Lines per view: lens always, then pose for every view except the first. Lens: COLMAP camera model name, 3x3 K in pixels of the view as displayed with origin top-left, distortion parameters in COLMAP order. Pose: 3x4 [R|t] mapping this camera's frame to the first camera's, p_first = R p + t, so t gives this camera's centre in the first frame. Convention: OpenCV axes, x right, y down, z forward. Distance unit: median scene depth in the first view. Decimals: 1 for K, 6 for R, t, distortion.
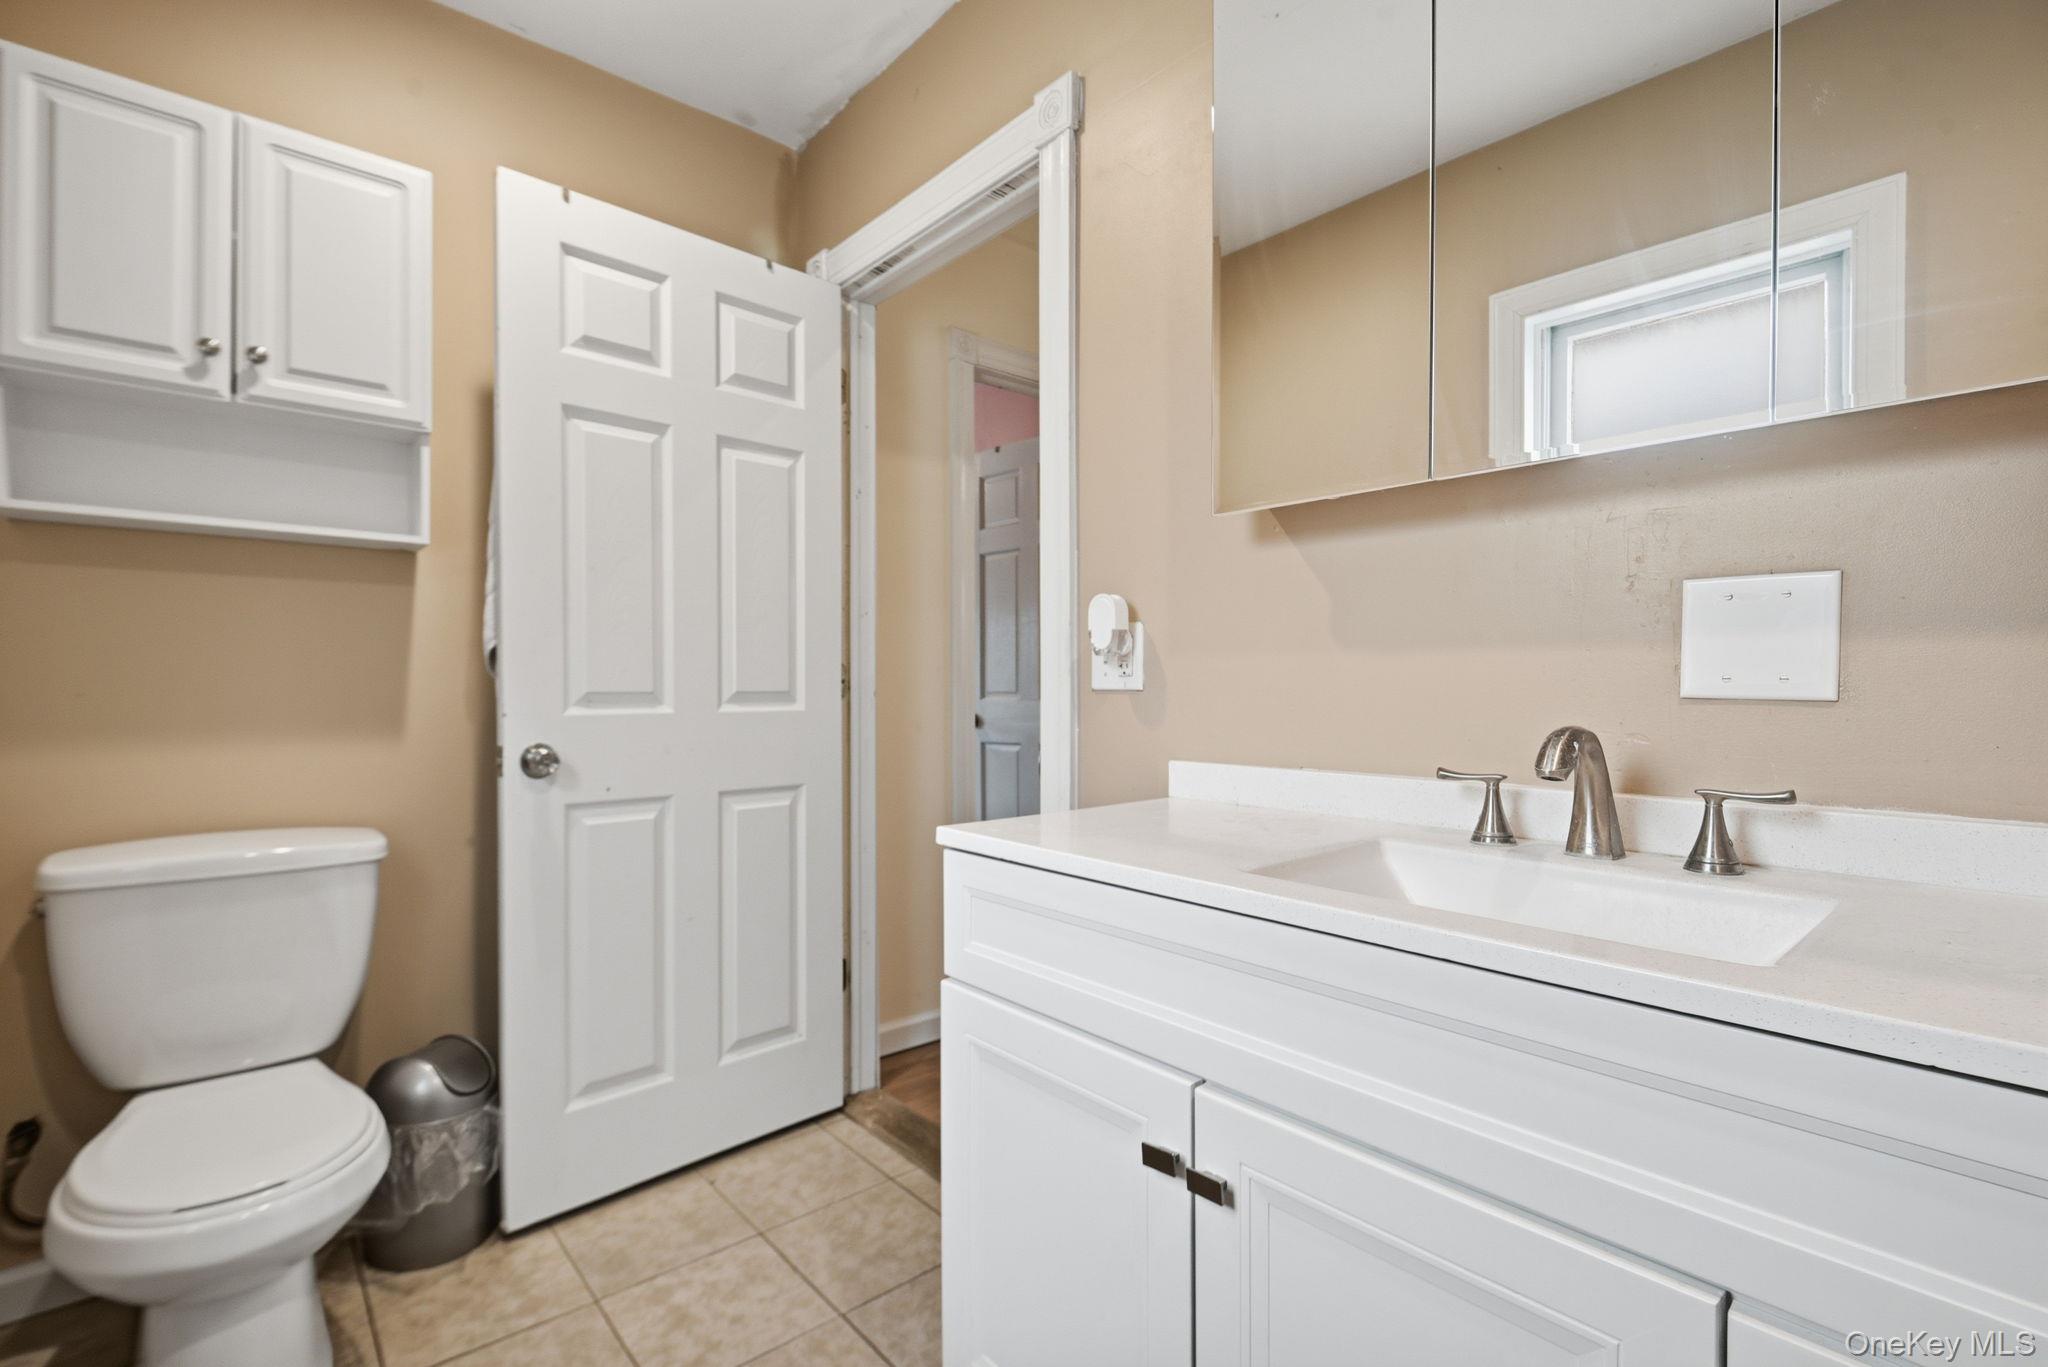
lens RADIAL K [[936.4, 0, 1021.7], [0, 936.4, 686.8], [0, 0, 1]] dist [-0.001222, -0.000082]
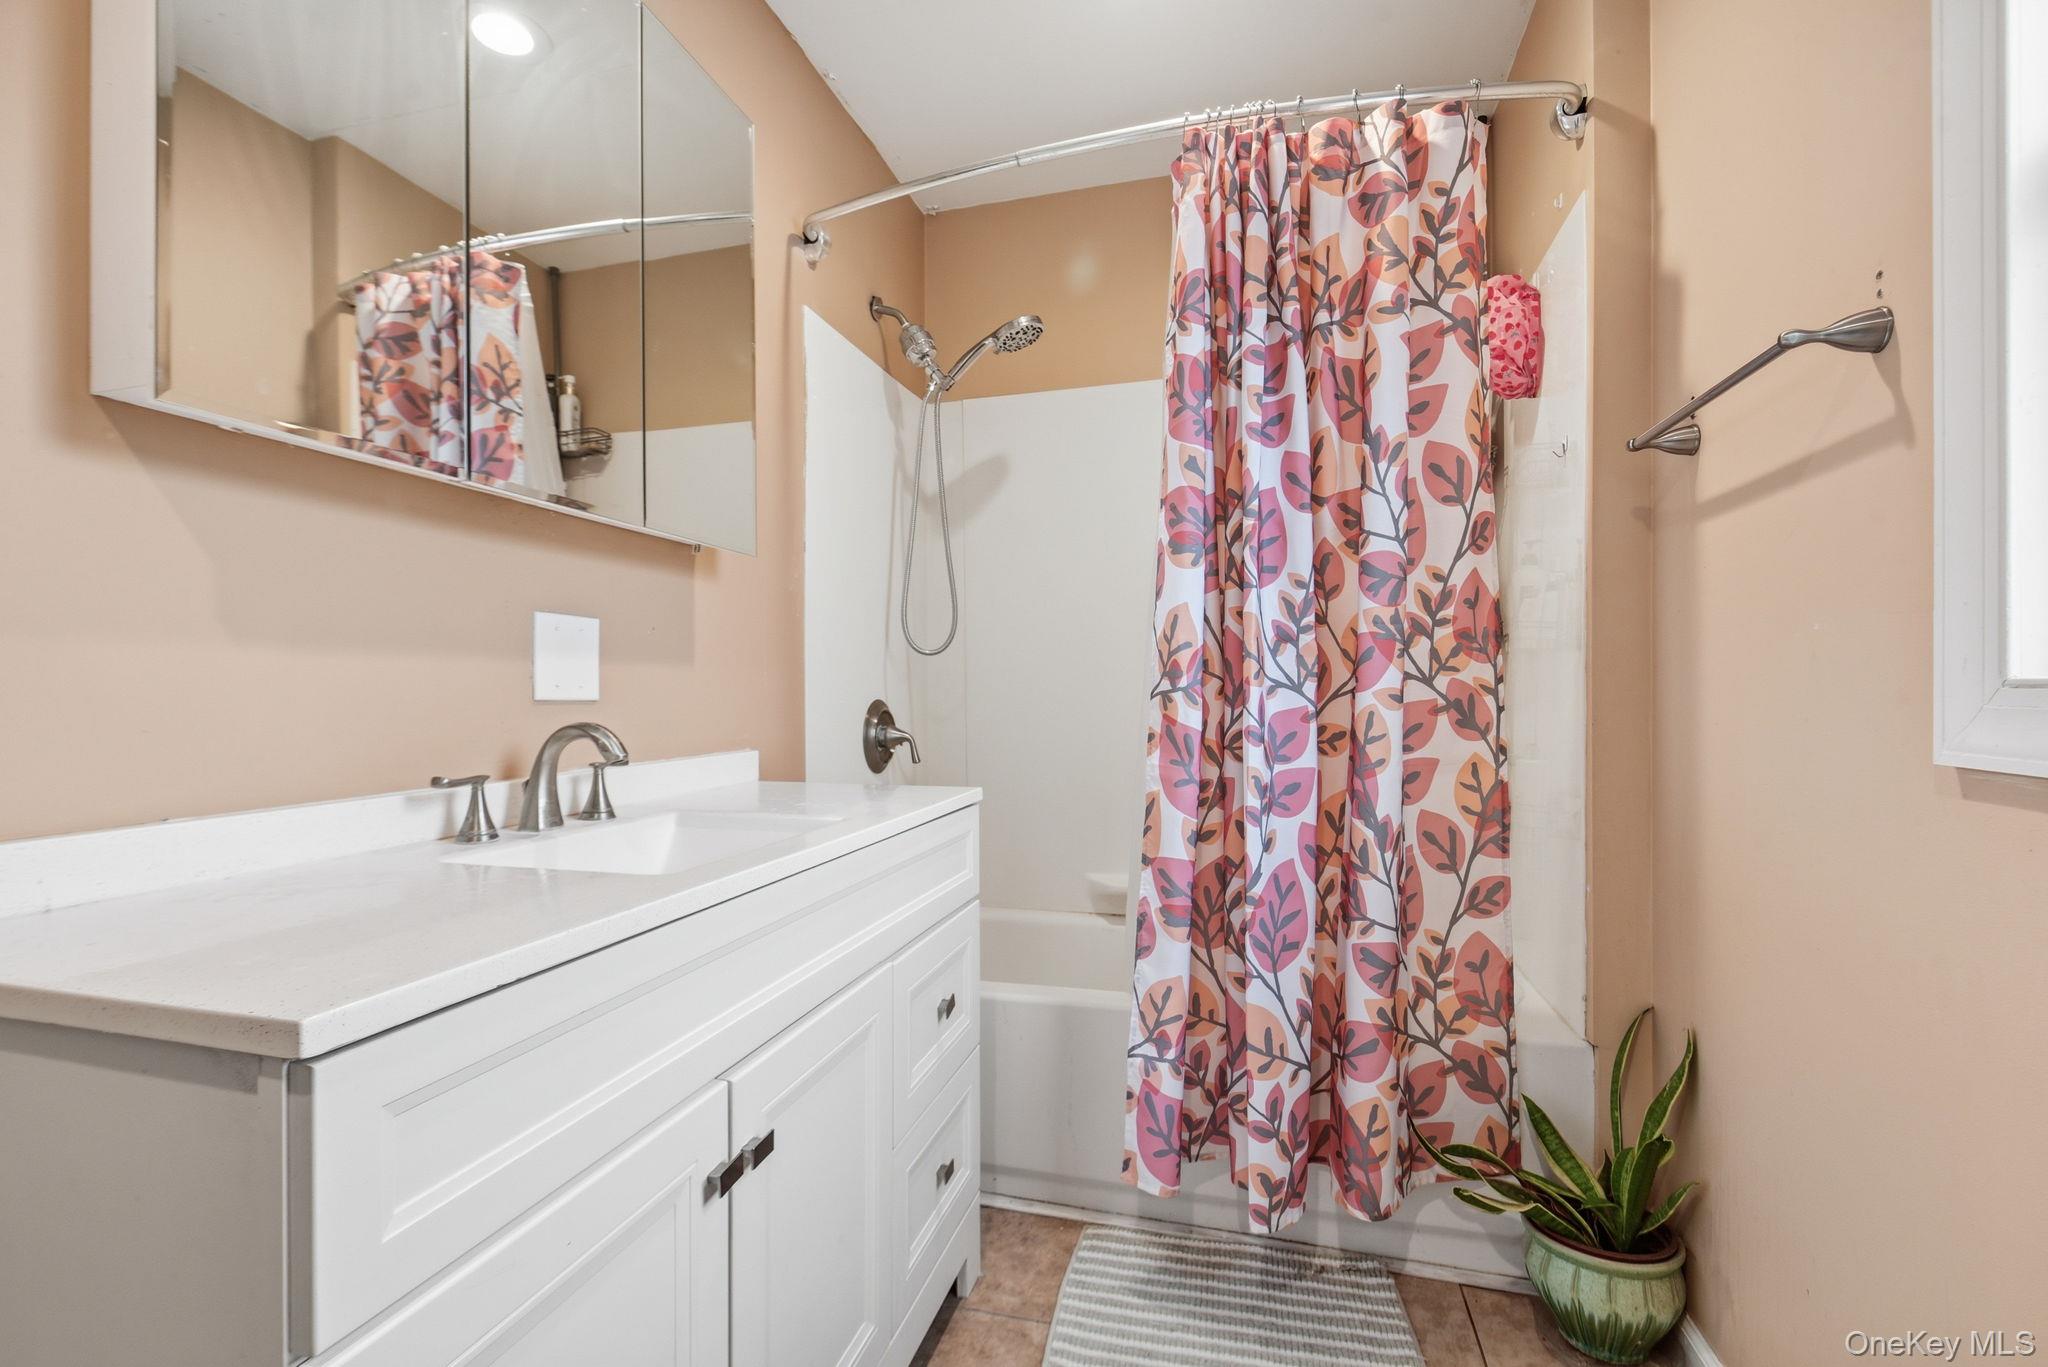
lens RADIAL K [[936.4, 0, 1017.8], [0, 936.4, 687.9], [0, 0, 1]] dist [-0.001222, -0.000082]
pose [[-0.565234, 0.013859, 0.824814, -0.754496], [0.017848, 0.999830, -0.004569, 0.012680], [-0.824738, 0.012138, -0.565385, 1.189835]]
